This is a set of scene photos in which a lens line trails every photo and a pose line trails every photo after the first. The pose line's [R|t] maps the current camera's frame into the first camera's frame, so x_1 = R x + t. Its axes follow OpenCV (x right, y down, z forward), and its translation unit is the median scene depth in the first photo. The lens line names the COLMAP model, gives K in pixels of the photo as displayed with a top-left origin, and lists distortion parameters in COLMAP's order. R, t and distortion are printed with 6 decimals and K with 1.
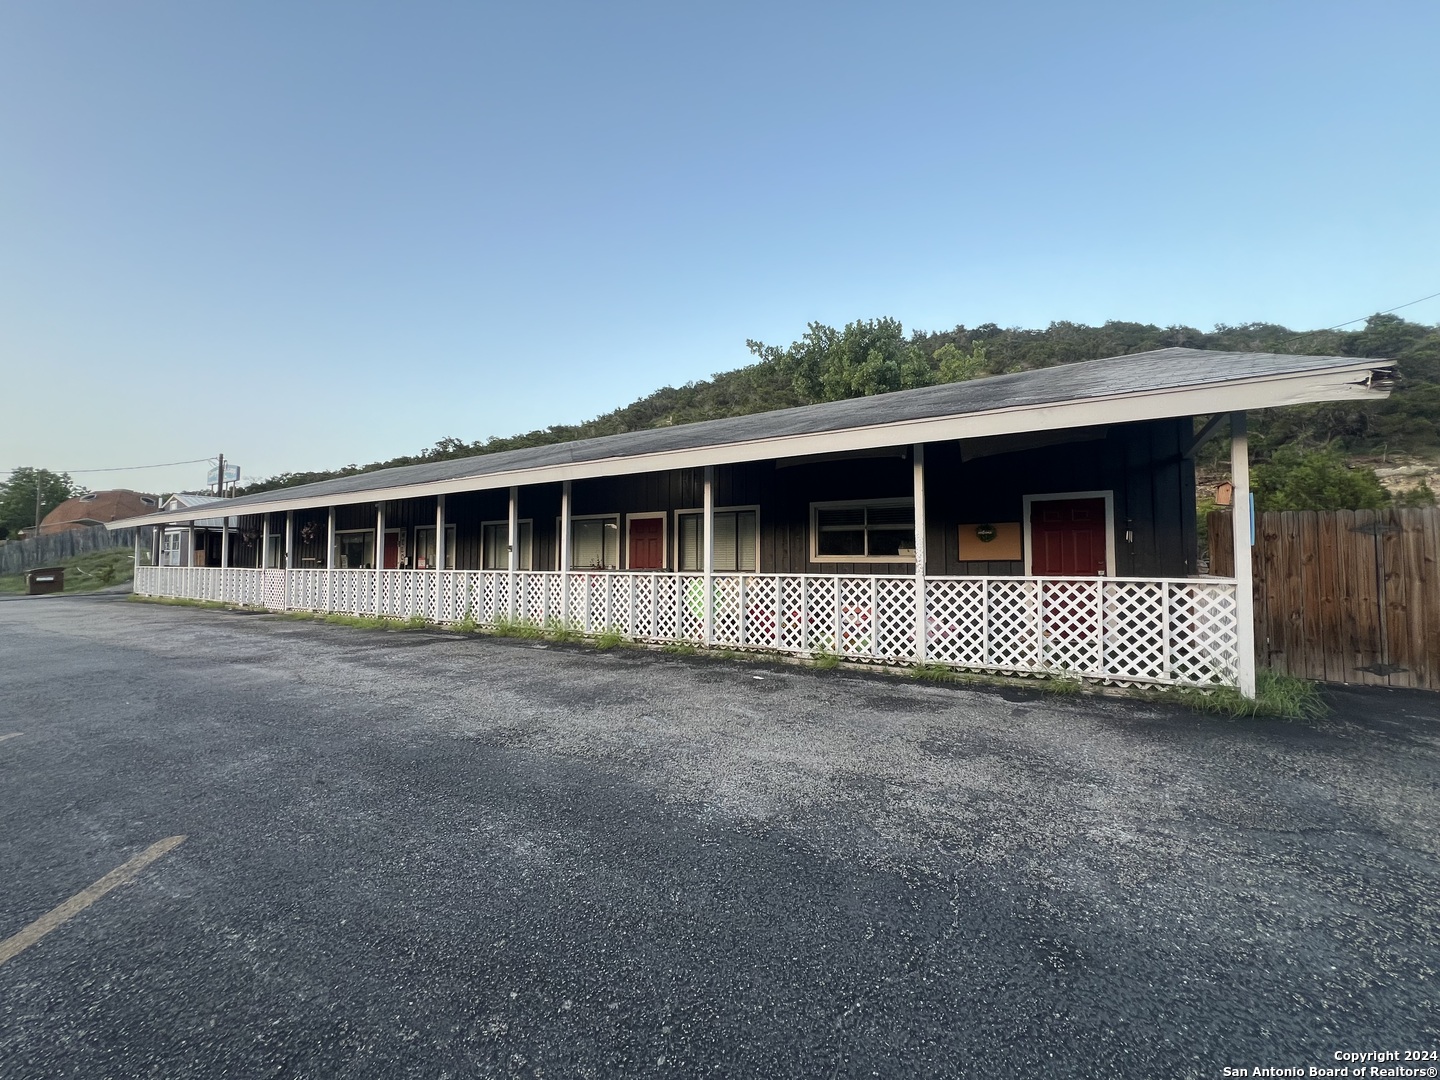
lens RADIAL K [[575.2, 0, 718.2], [0, 575.2, 534.1], [0, 0, 1]] dist [-0.000617, 0.000044]
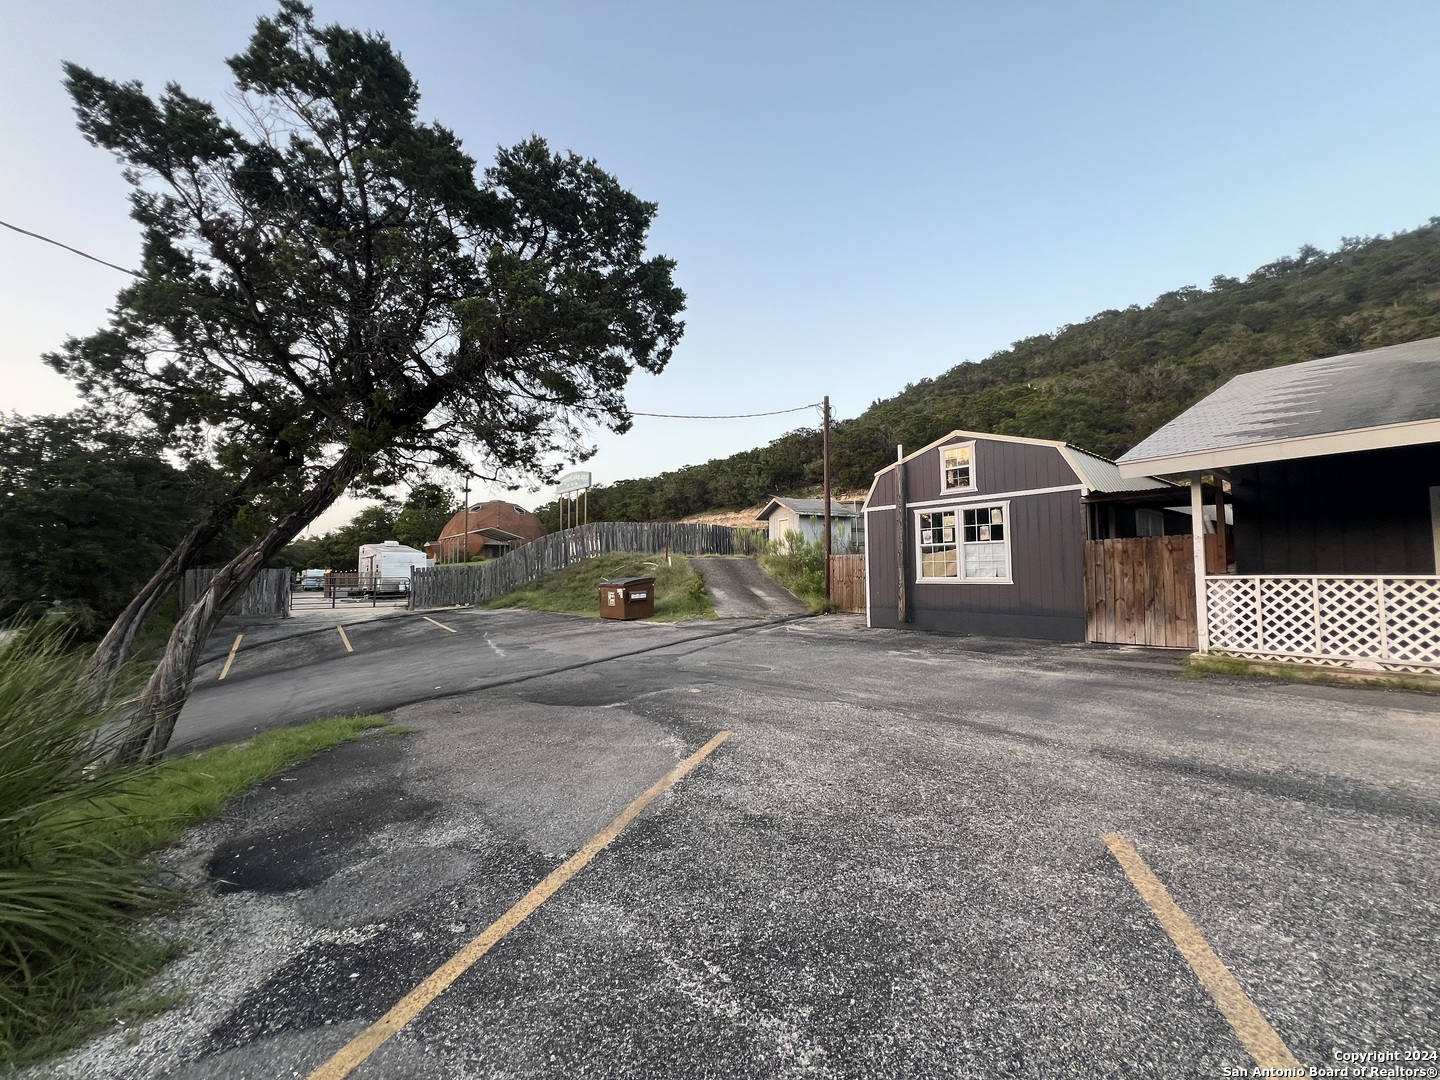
lens RADIAL K [[575.2, 0, 713.6], [0, 575.2, 537.9], [0, 0, 1]] dist [-0.000617, 0.000044]
pose [[0.946712, -0.025509, -0.321069, -1.326535], [0.022932, 0.999667, -0.011806, 0.032852], [0.321264, 0.003814, 0.946982, 0.621094]]
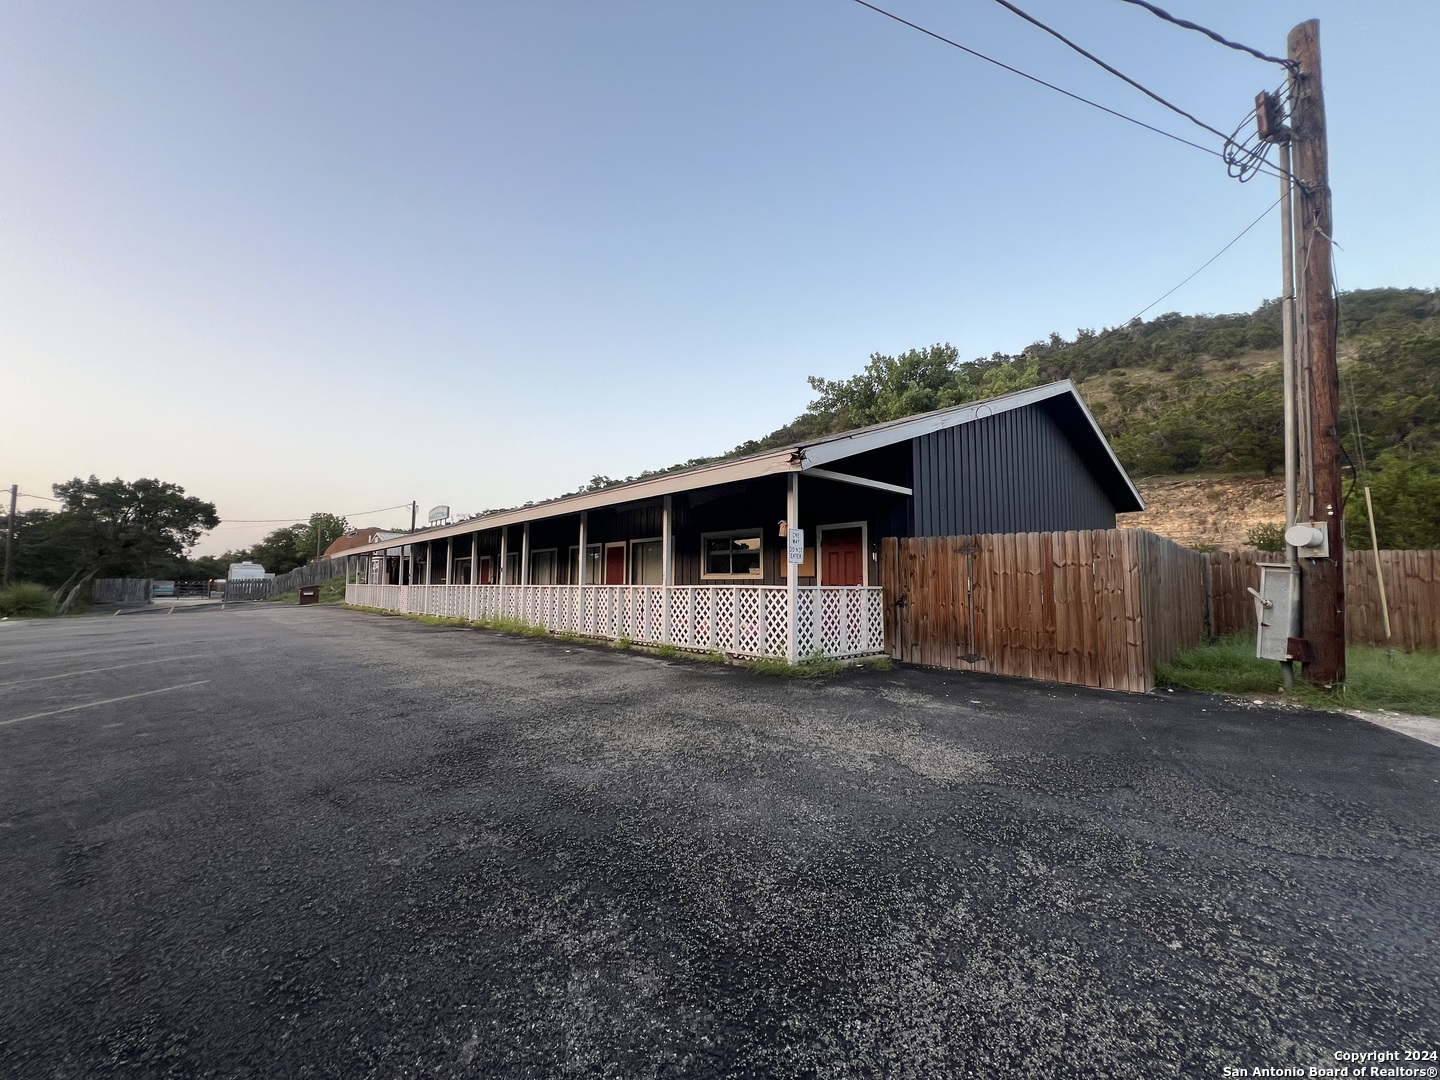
lens RADIAL K [[575.2, 0, 717.7], [0, 575.2, 537.2], [0, 0, 1]] dist [-0.000617, 0.000044]
pose [[0.959719, -0.019800, -0.280262, 0.310425], [0.009859, 0.999273, -0.036836, 0.001344], [0.280788, 0.032589, 0.959216, -0.133062]]
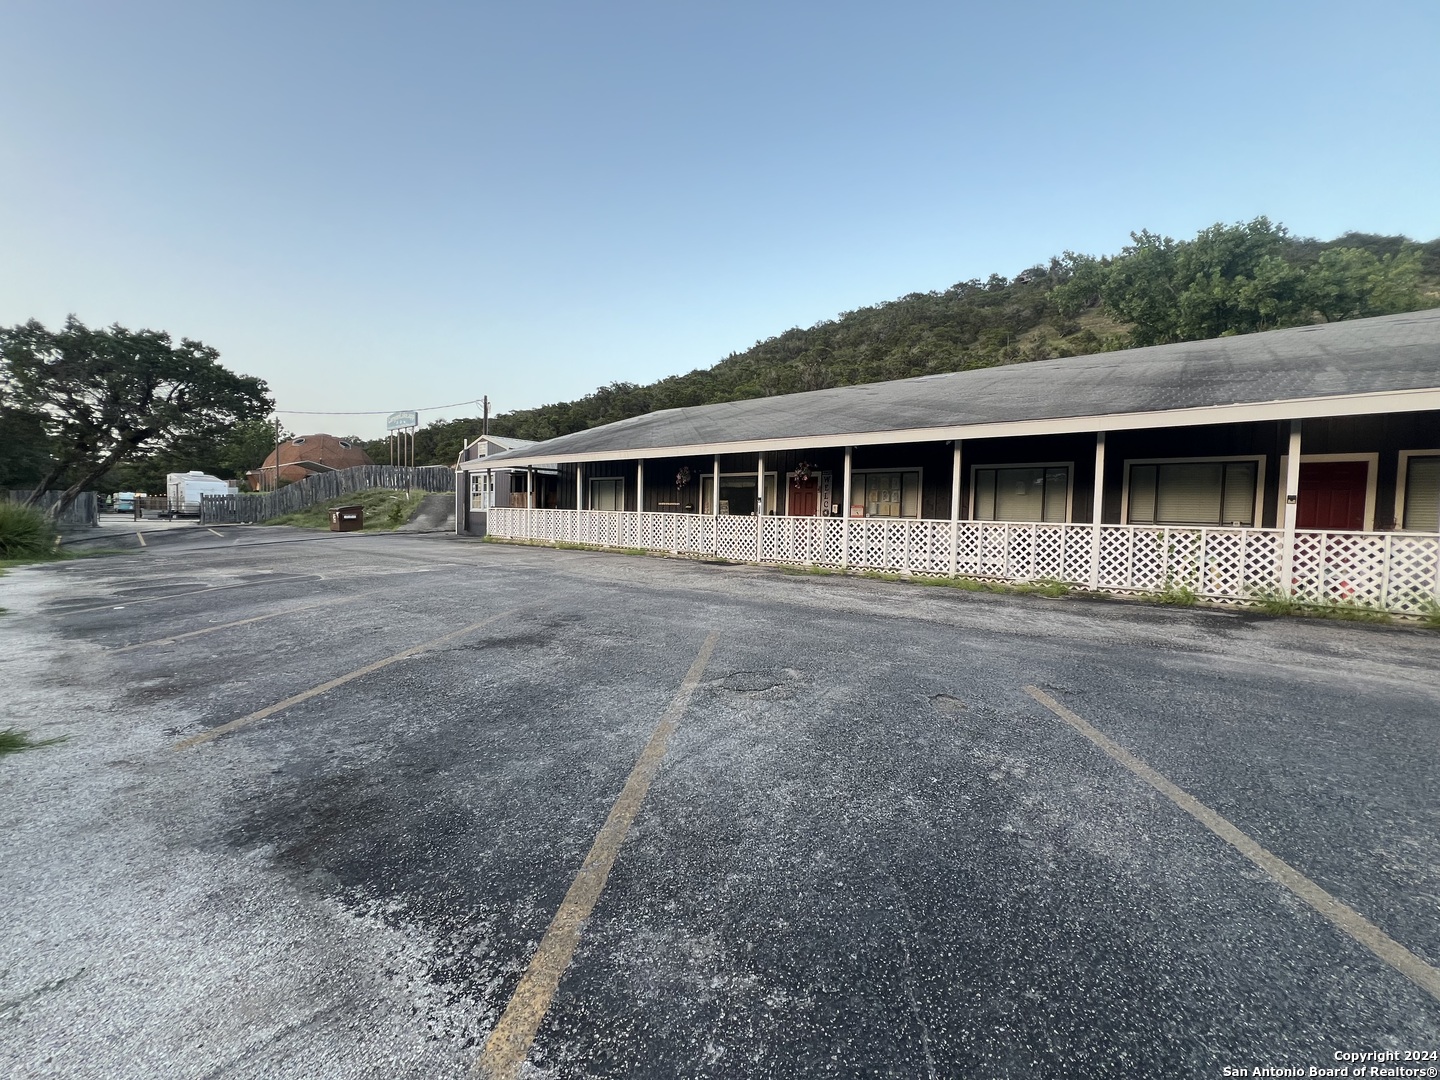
lens RADIAL K [[575.2, 0, 715.8], [0, 575.2, 537.5], [0, 0, 1]] dist [-0.000617, 0.000044]
pose [[0.989307, 0.028968, -0.142944, -0.535361], [-0.015464, 0.995387, 0.094691, 0.008360], [0.145028, -0.091468, 0.985191, 0.082684]]
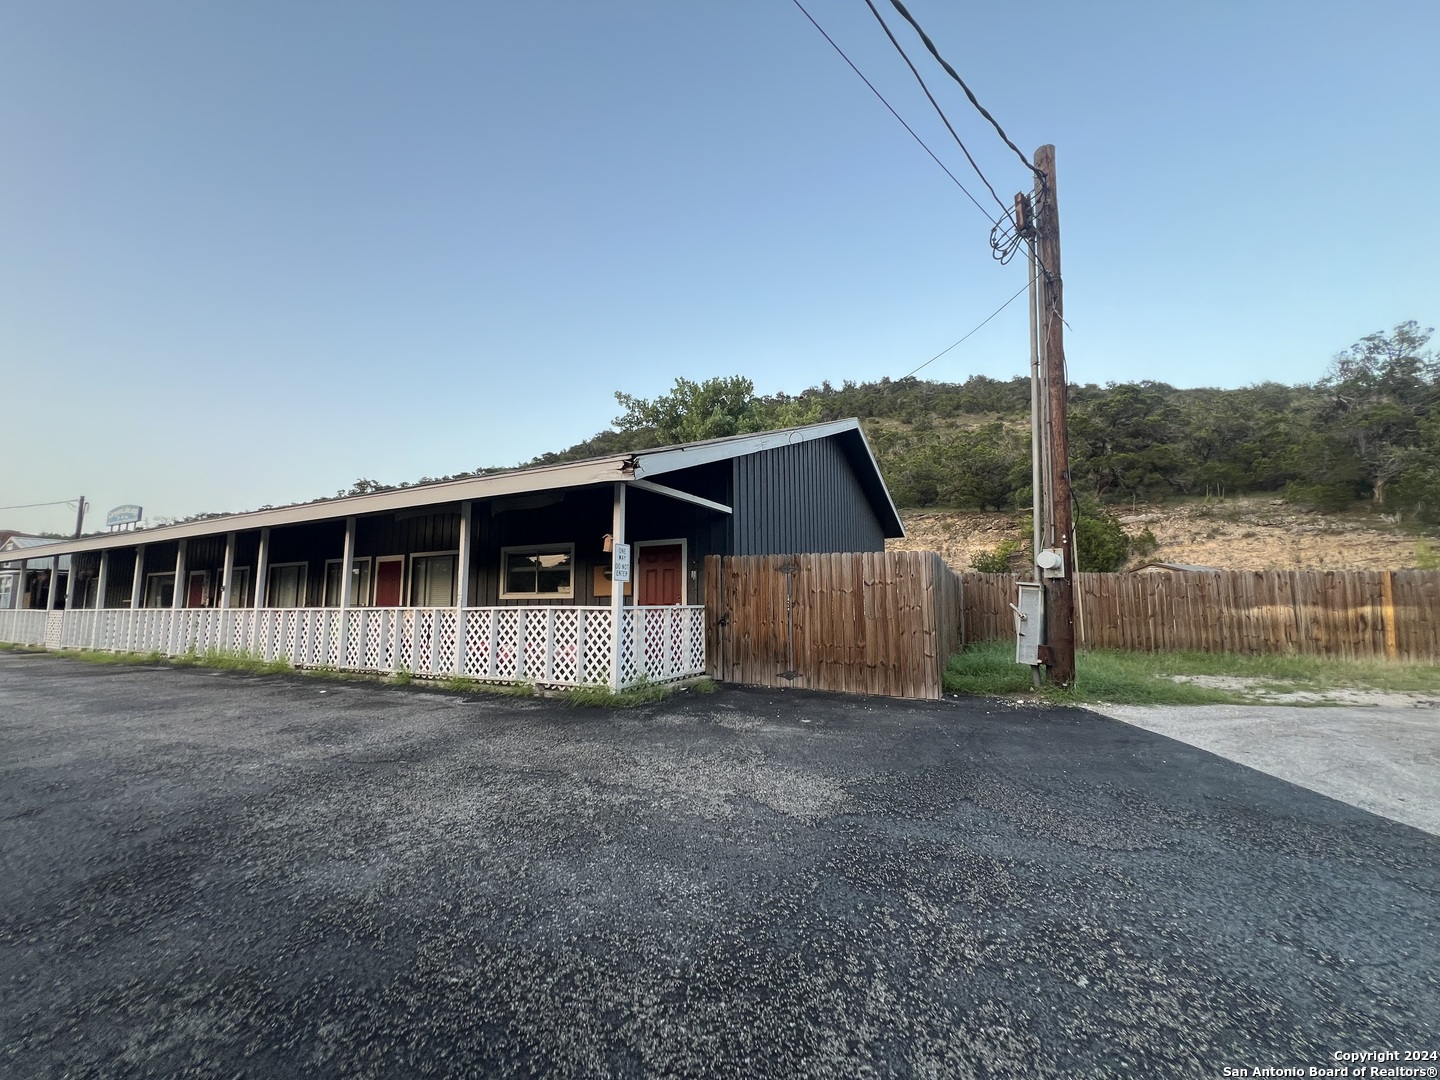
lens RADIAL K [[575.2, 0, 717.6], [0, 575.2, 535.4], [0, 0, 1]] dist [-0.000617, 0.000044]
pose [[0.997756, 0.001245, 0.066945, 0.286568], [0.003387, 0.997609, -0.069021, 0.001591], [-0.066871, 0.069092, 0.995367, -0.104679]]
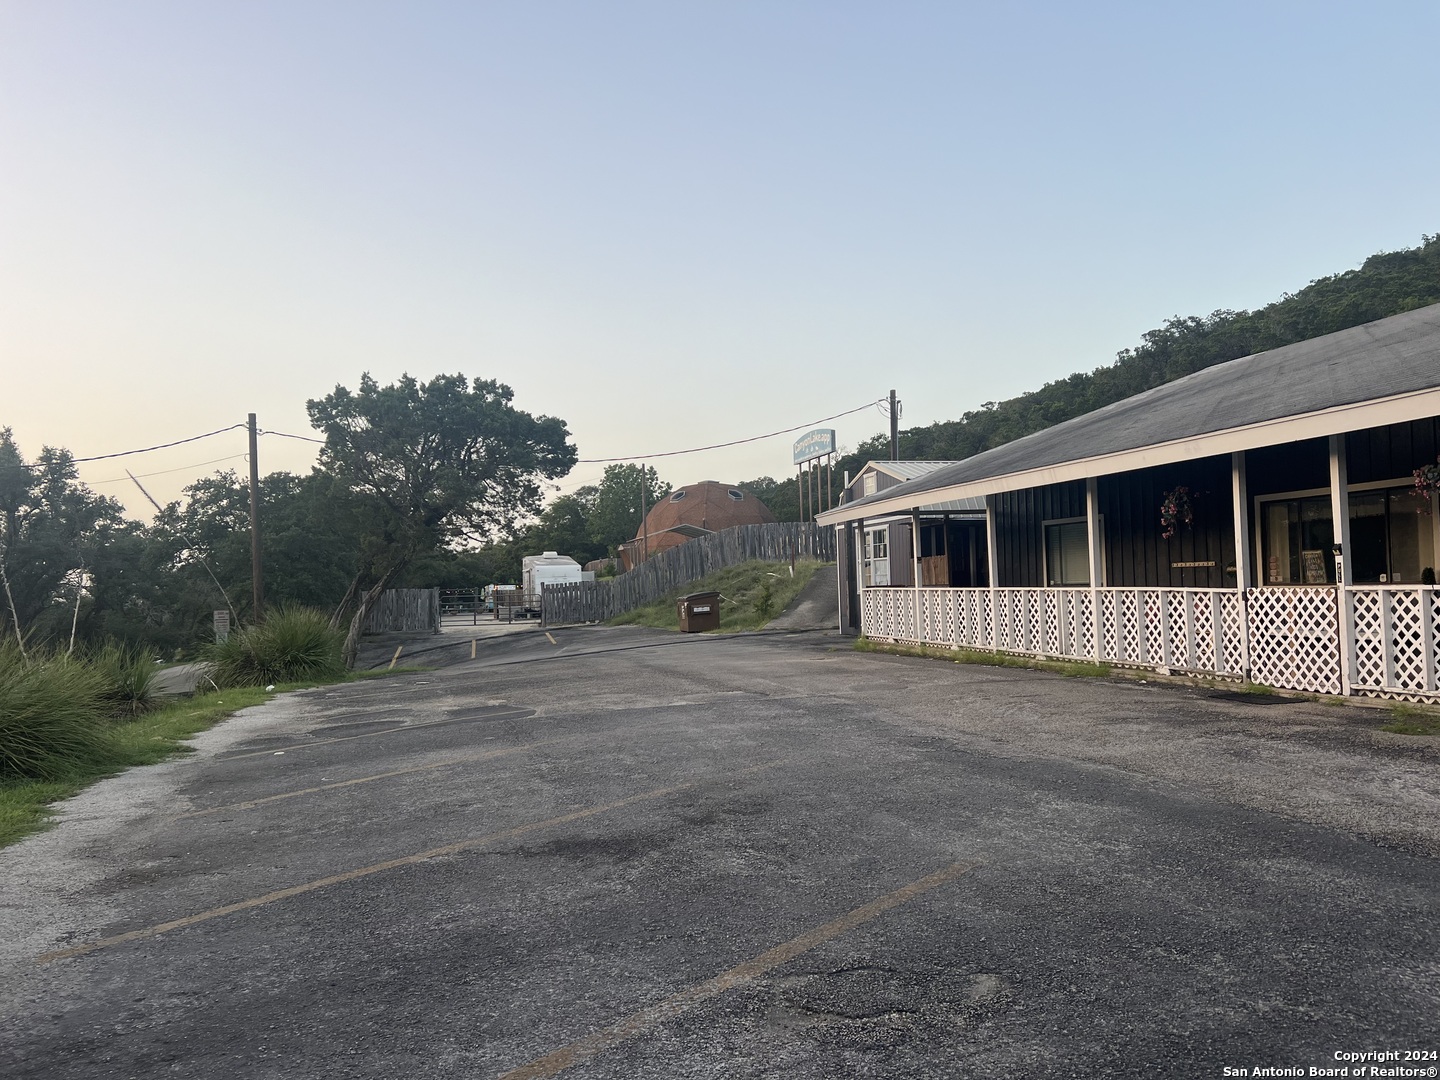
lens RADIAL K [[1080.8, 0, 724.4], [0, 1080.8, 553.7], [0, 0, 1]] dist [0.036610, -0.035523]
pose [[0.726934, -0.040213, -0.685528, -0.426893], [0.063630, 0.997934, 0.008934, 0.004750], [0.683753, -0.050114, 0.727991, 0.154633]]
